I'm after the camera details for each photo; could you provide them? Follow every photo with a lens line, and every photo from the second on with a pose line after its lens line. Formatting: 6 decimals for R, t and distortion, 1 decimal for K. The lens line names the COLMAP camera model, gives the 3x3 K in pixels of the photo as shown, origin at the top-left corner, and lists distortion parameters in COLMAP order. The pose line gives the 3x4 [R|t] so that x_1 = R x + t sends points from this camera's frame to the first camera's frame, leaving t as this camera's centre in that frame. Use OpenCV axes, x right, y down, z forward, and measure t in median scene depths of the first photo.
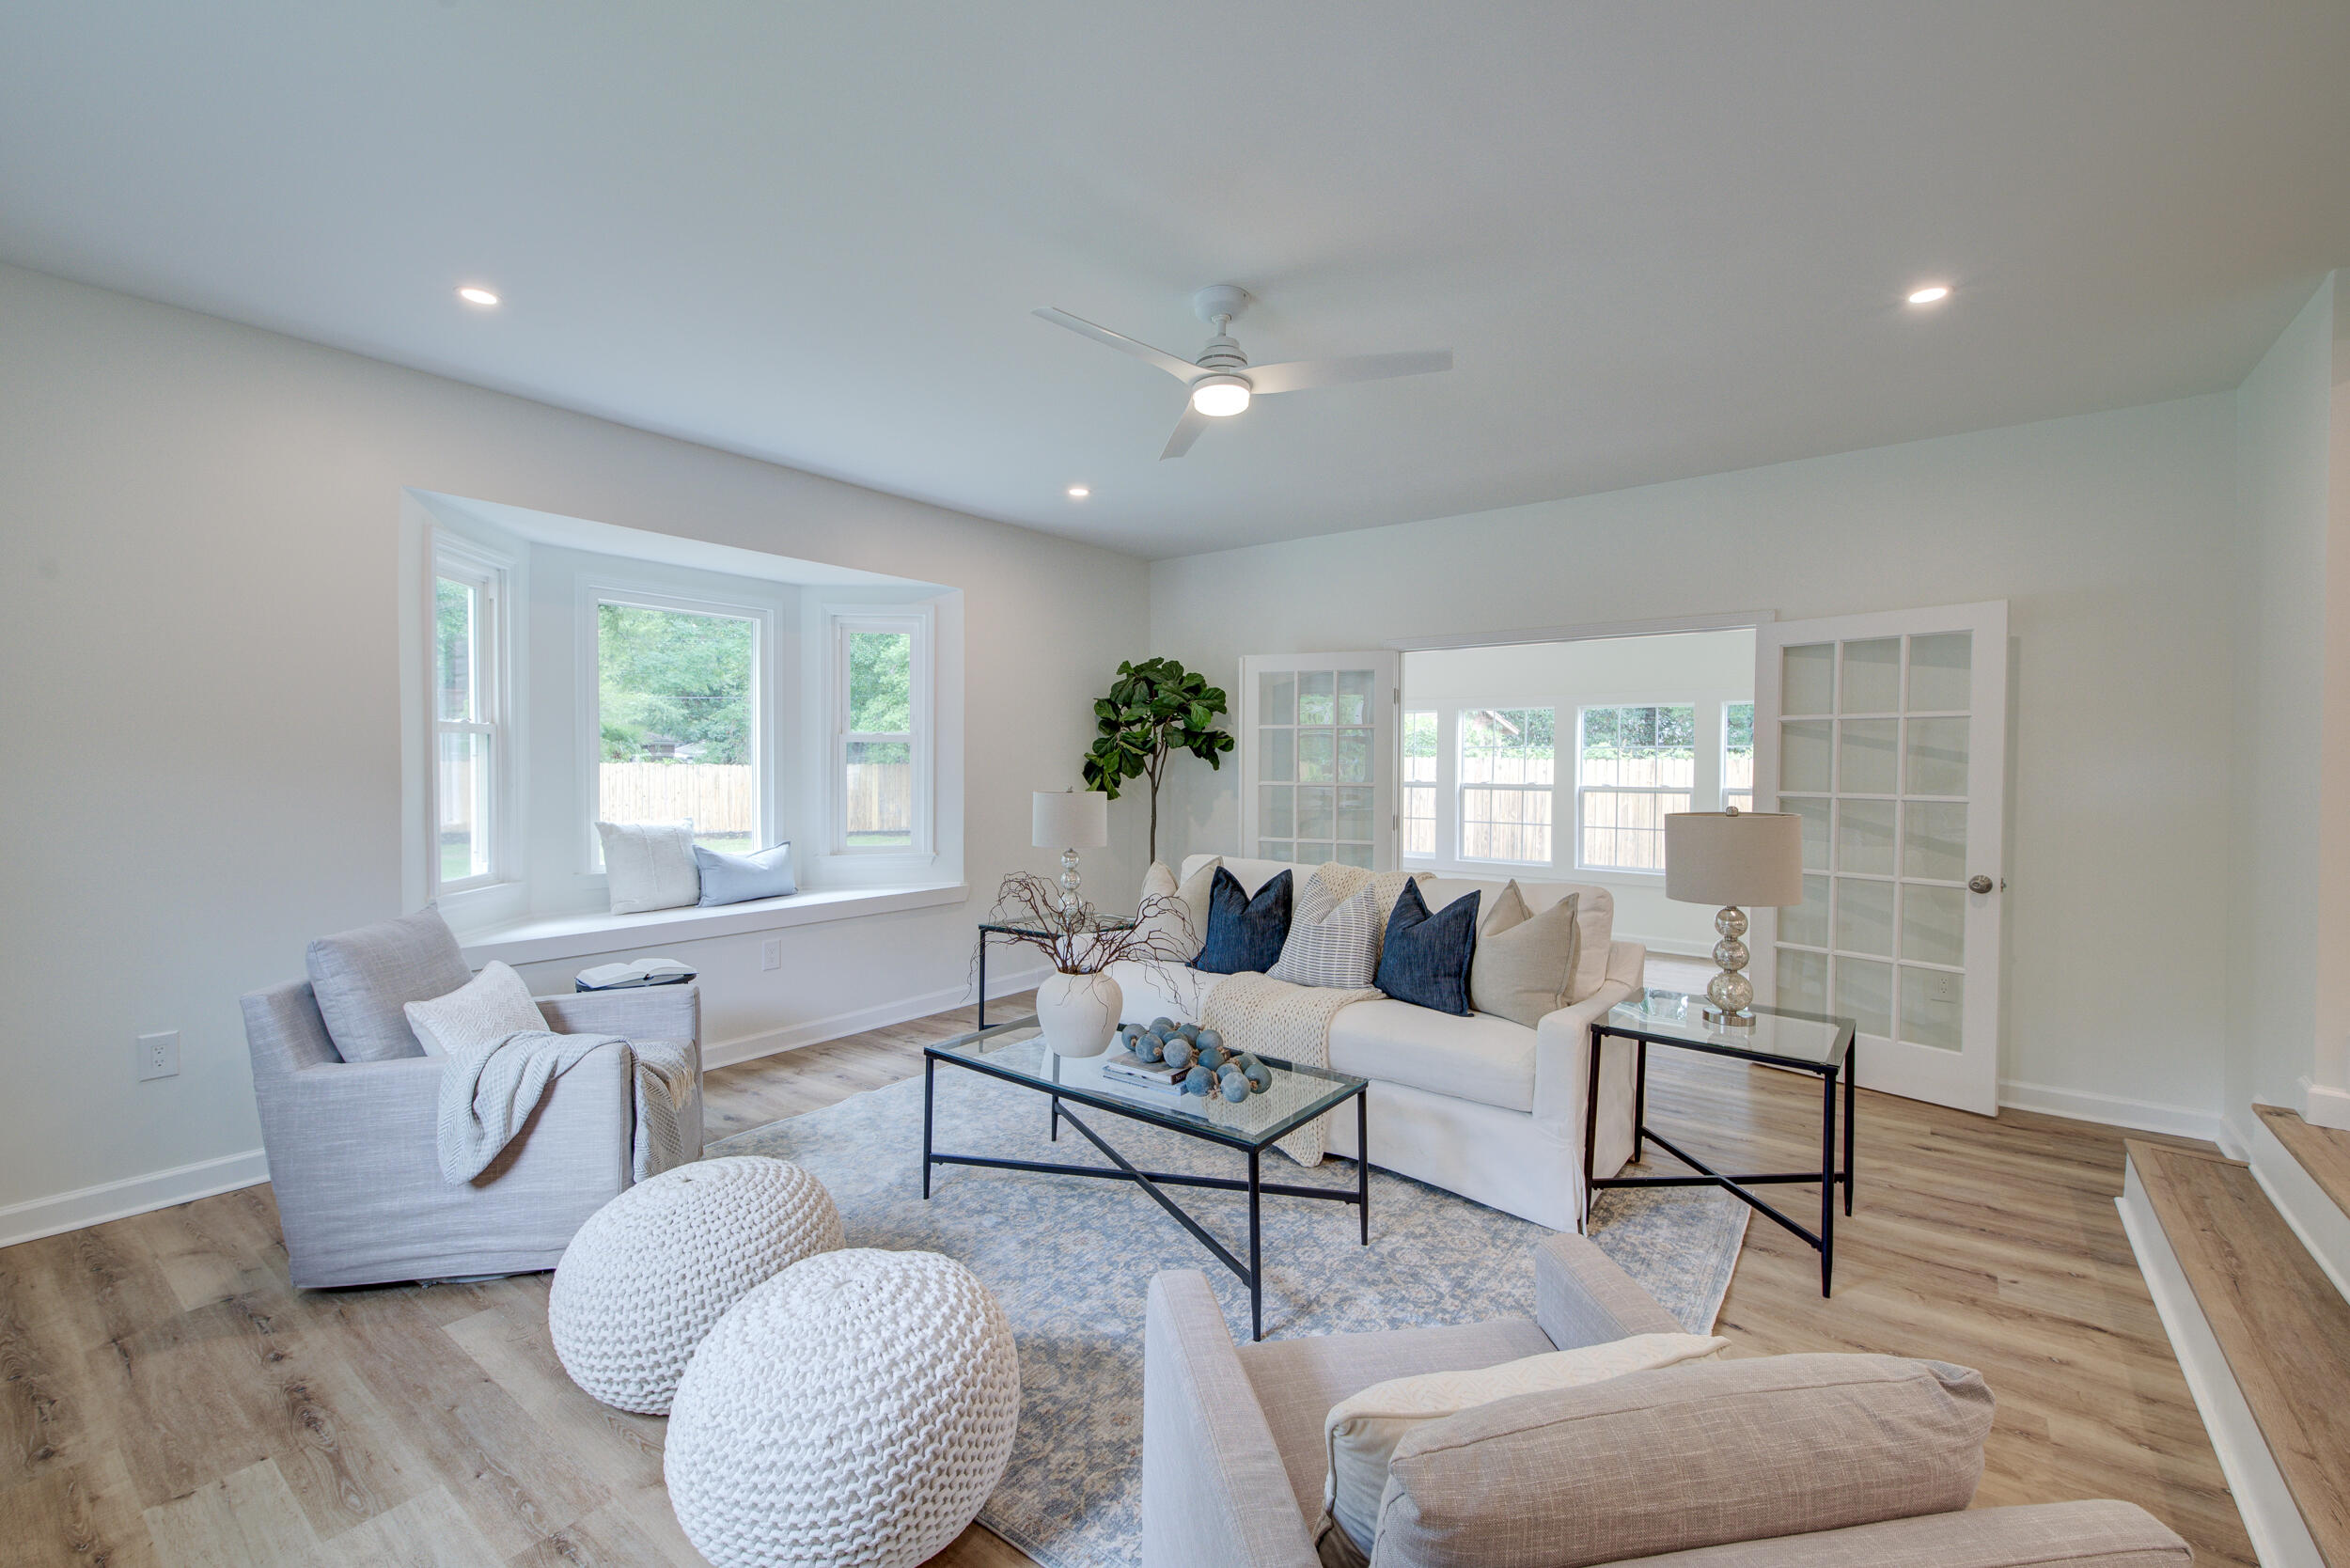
lens RADIAL K [[991.3, 0, 1176.9], [0, 991.3, 789.2], [0, 0, 1]] dist [0.014384, -0.006106]
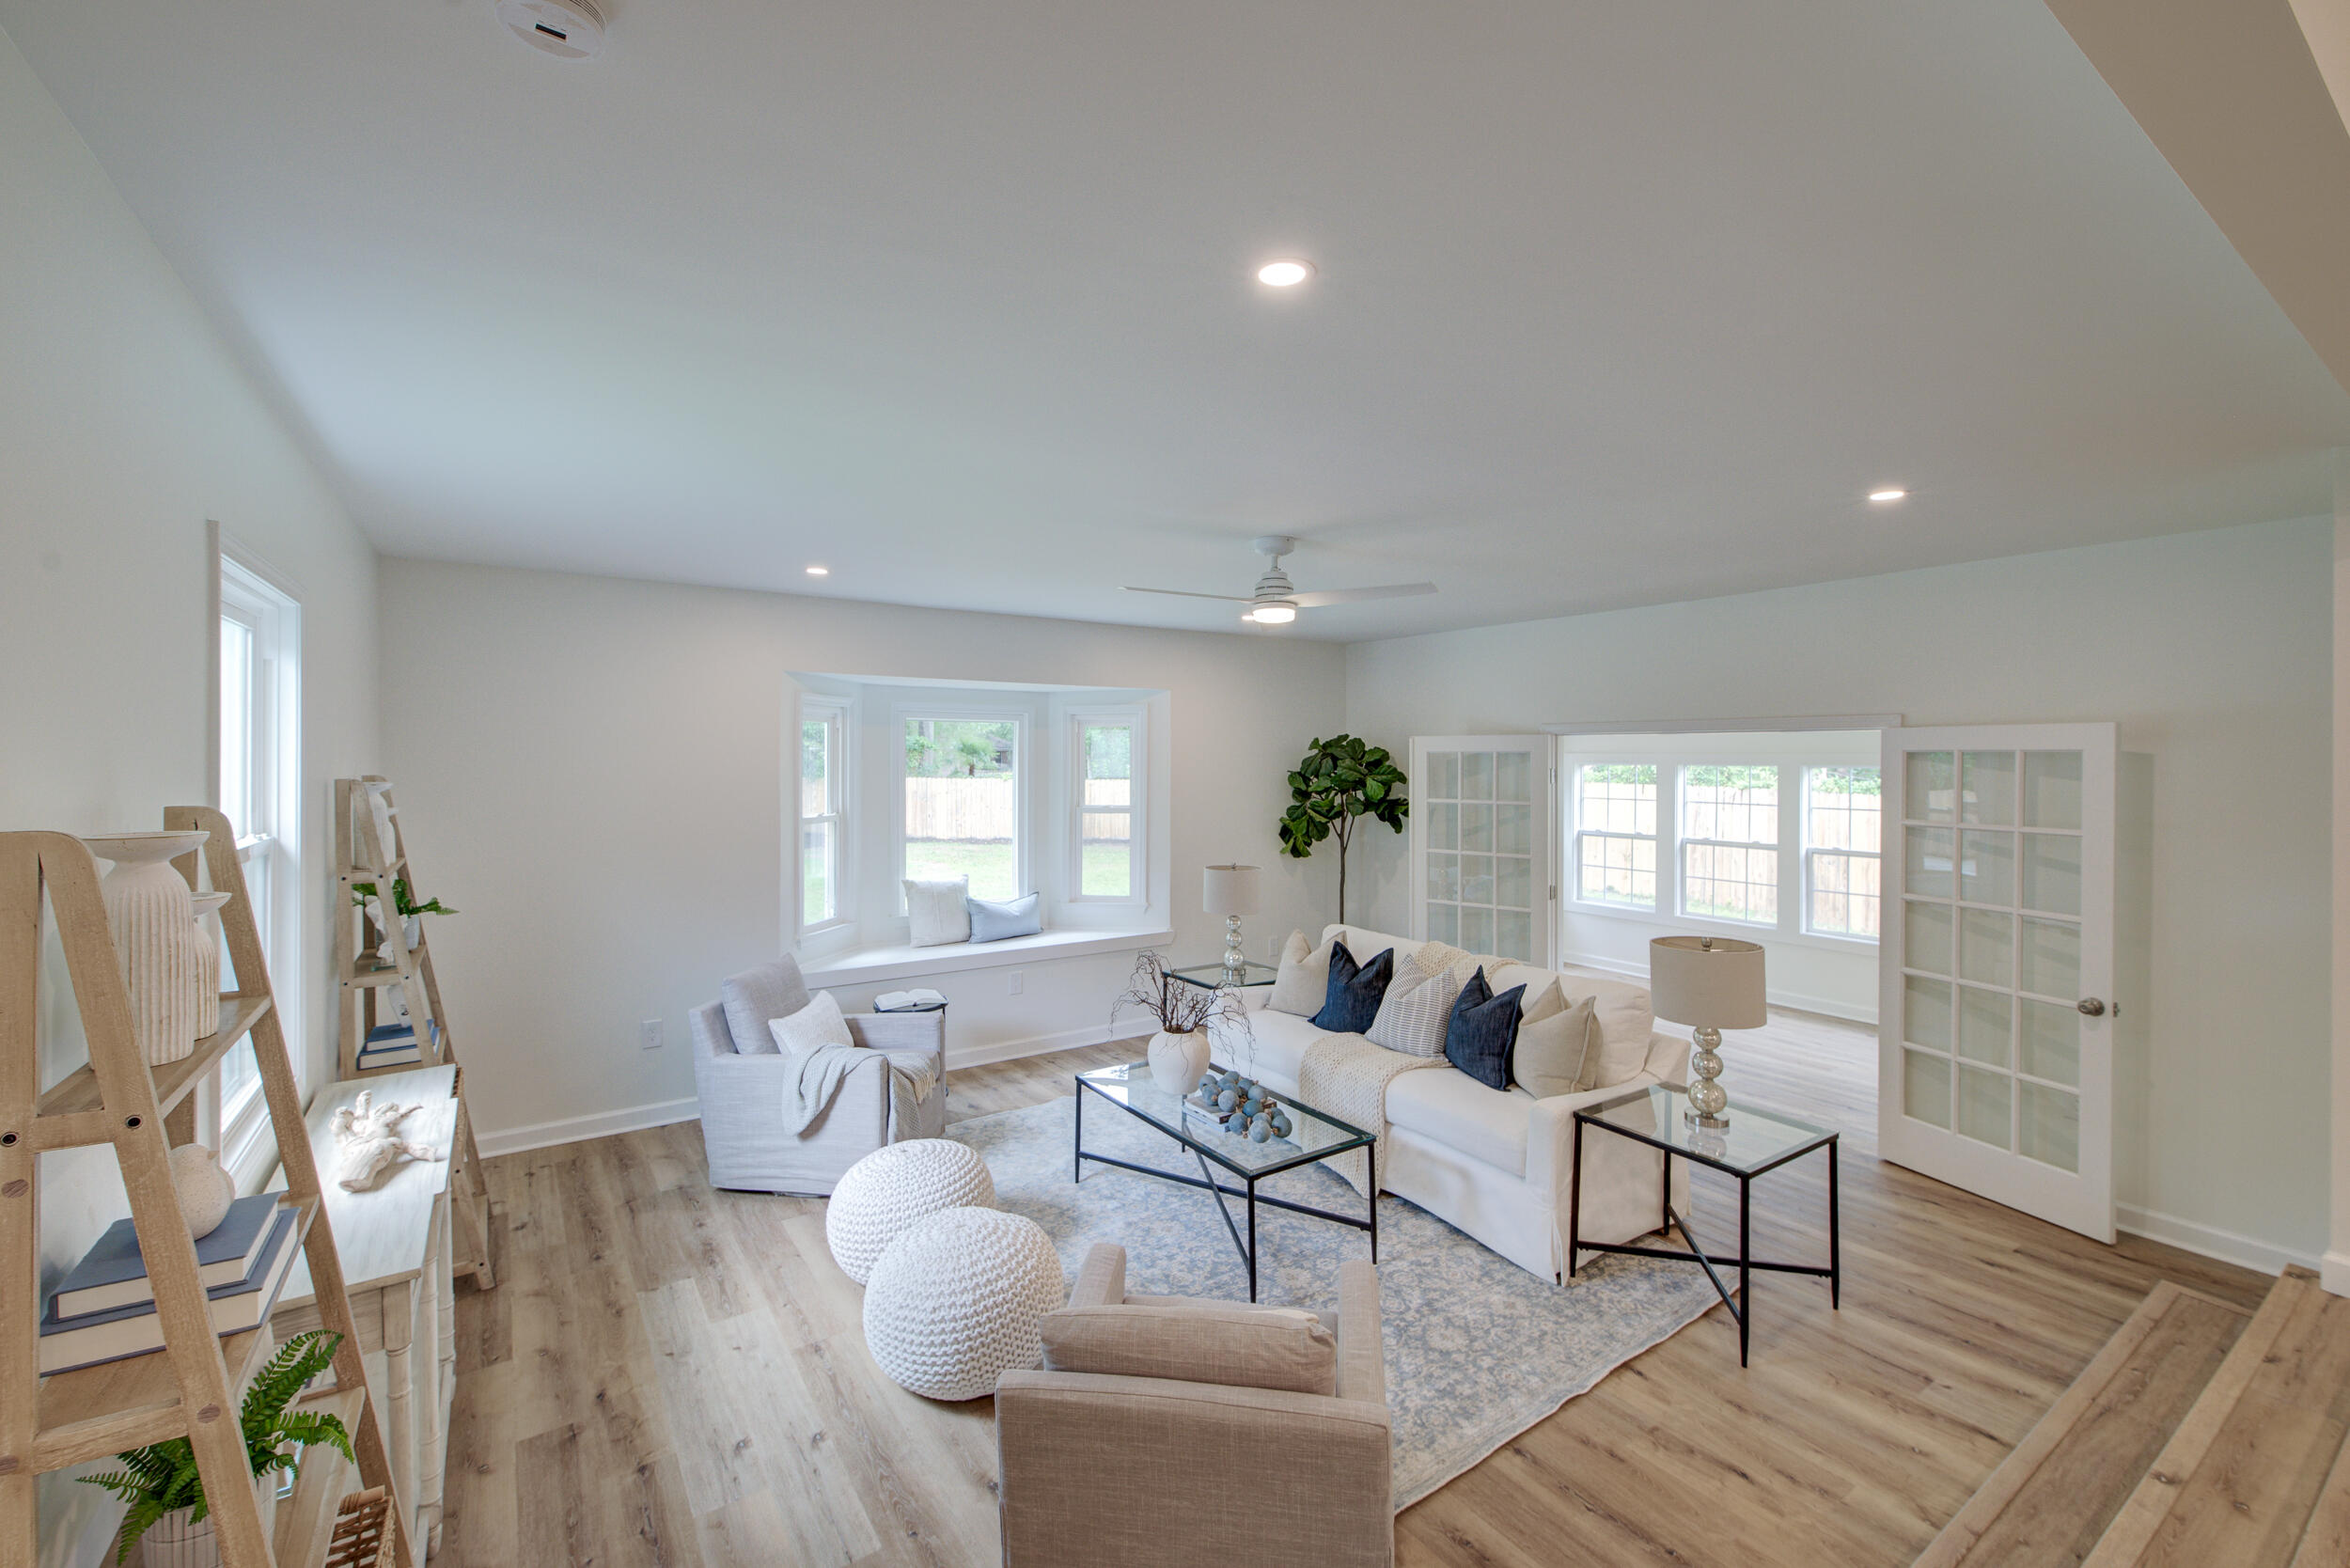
lens RADIAL K [[991.0, 0, 1174.5], [0, 991.0, 771.1], [0, 0, 1]] dist [0.013248, -0.006538]
pose [[0.949039, 0.001938, -0.315152, 0.305117], [-0.006841, 0.999872, -0.014454, -0.143516], [0.315083, 0.015874, 0.948931, -0.282584]]
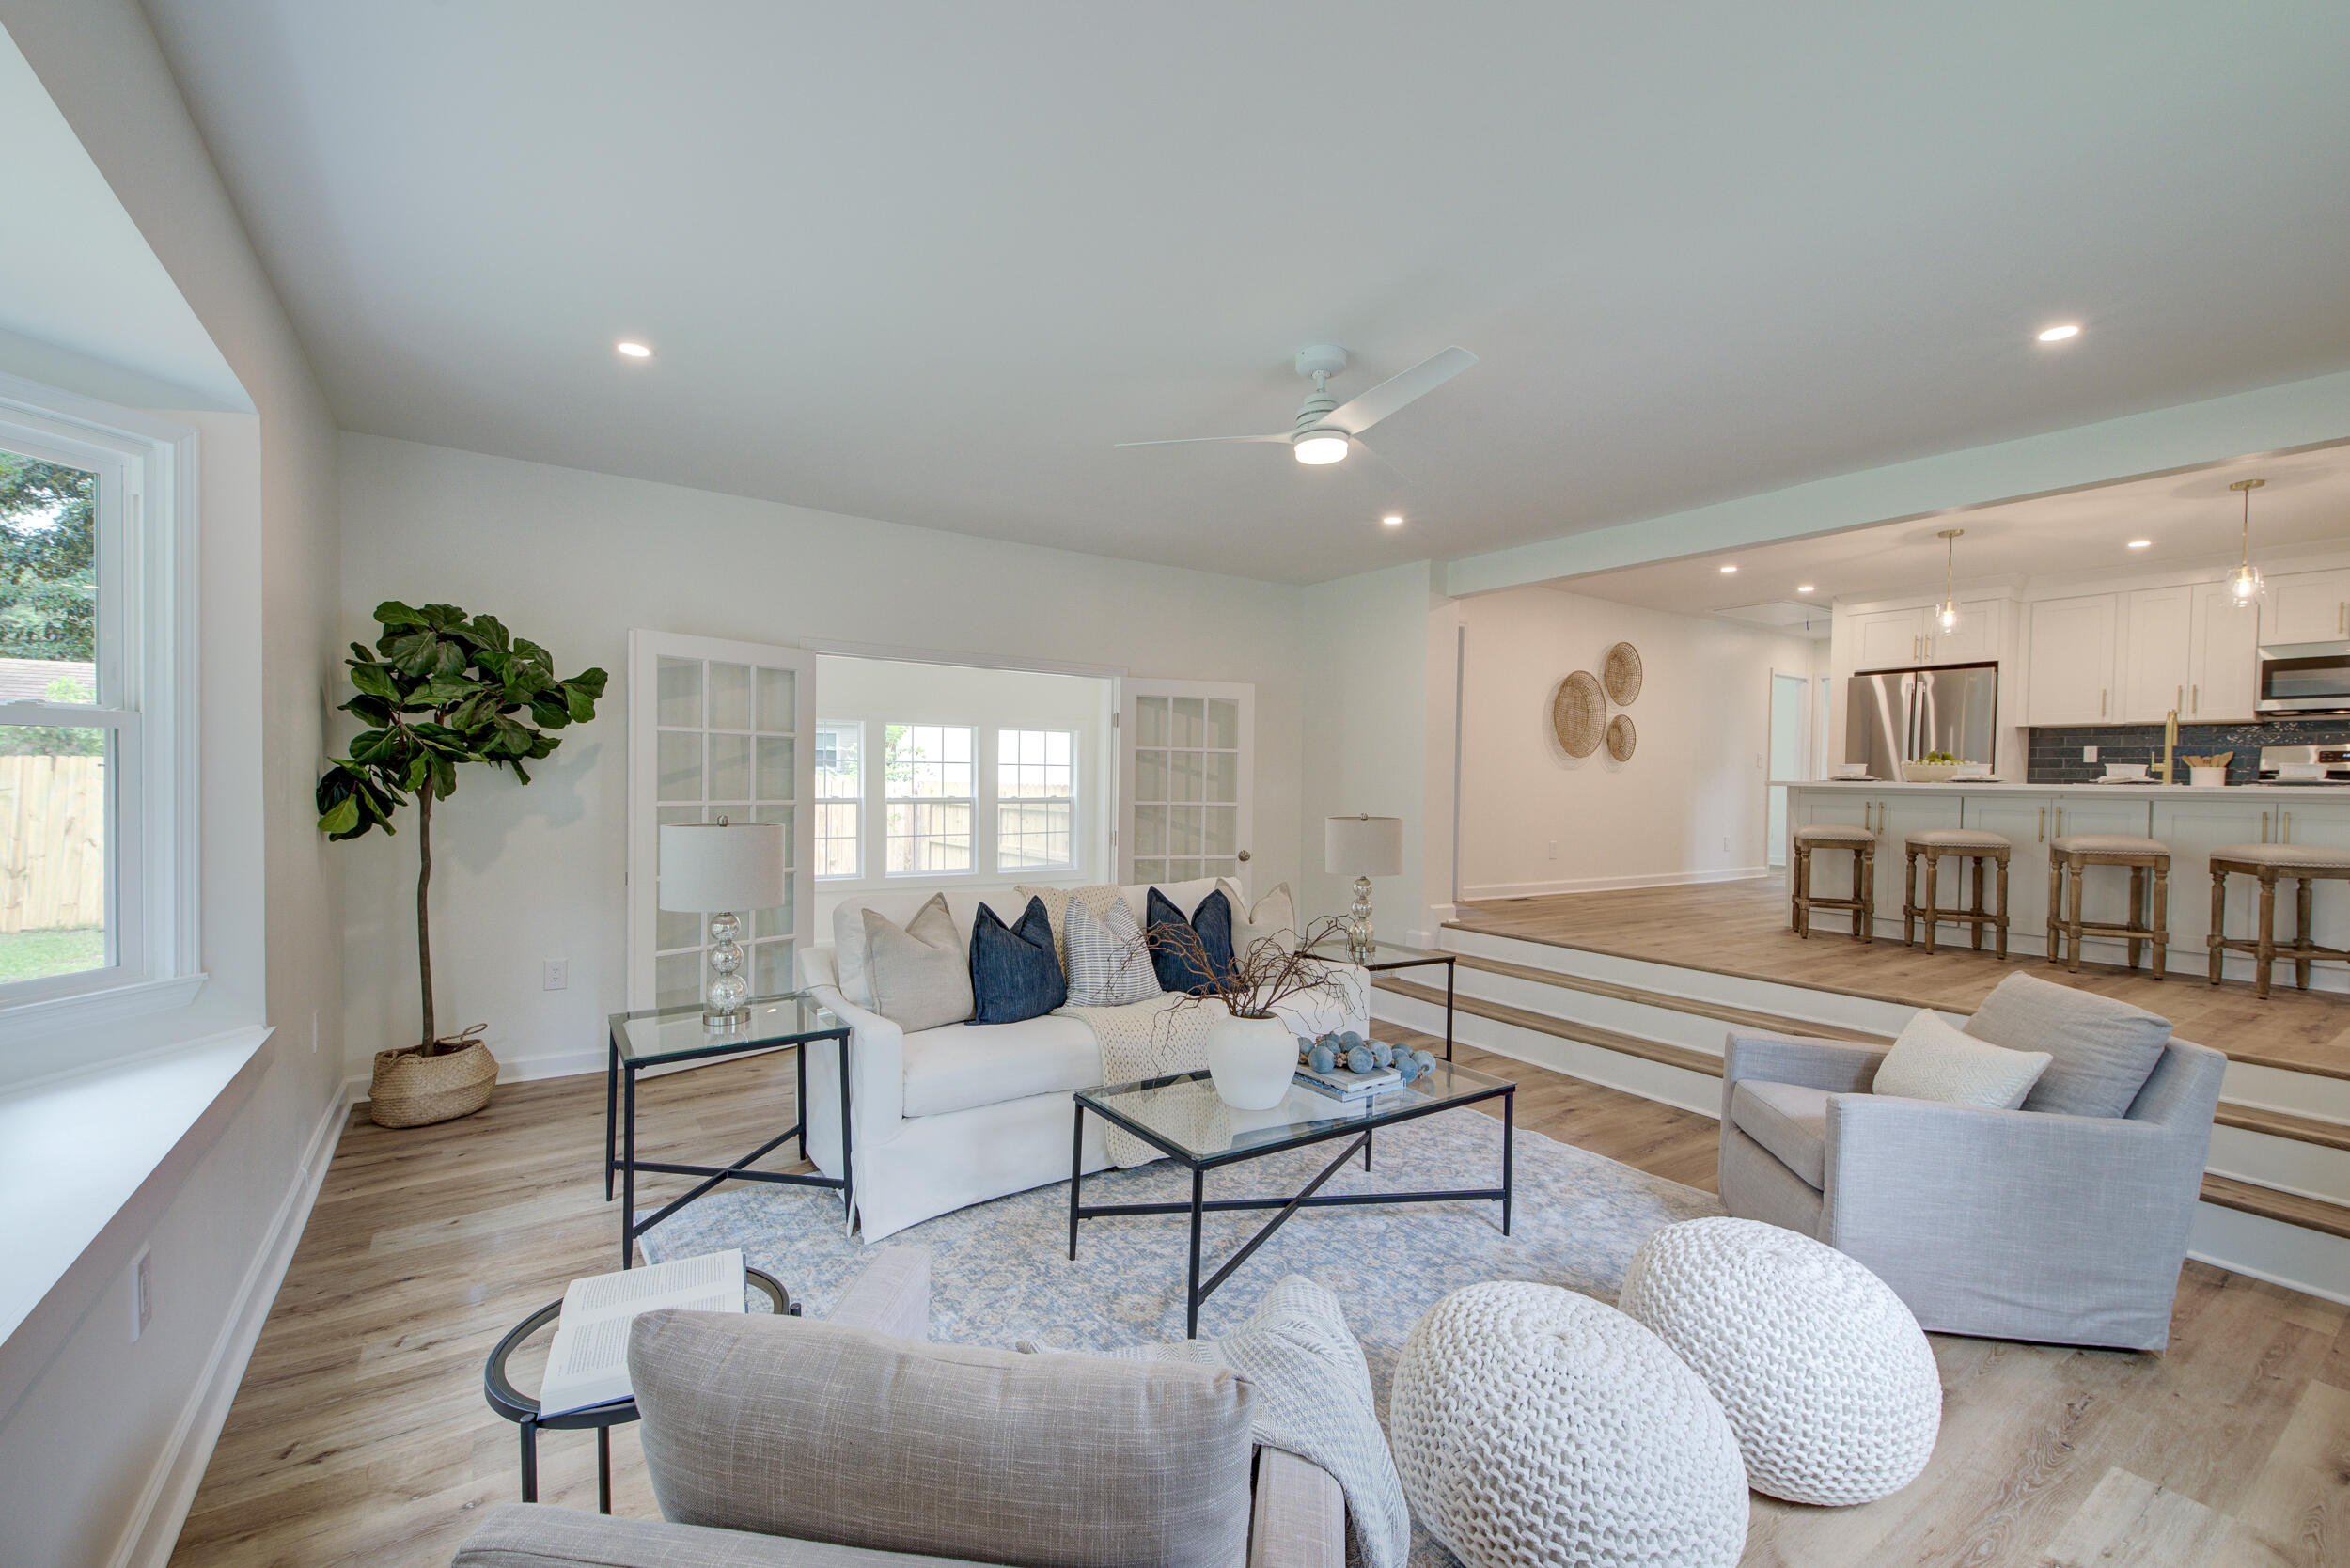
lens RADIAL K [[991.3, 0, 1176.9], [0, 991.3, 789.2], [0, 0, 1]] dist [0.014384, -0.006106]
pose [[0.303926, -0.007088, 0.952669, -0.936289], [0.009664, 0.999944, 0.004357, -0.028801], [-0.952647, 0.007882, 0.303977, 0.740235]]
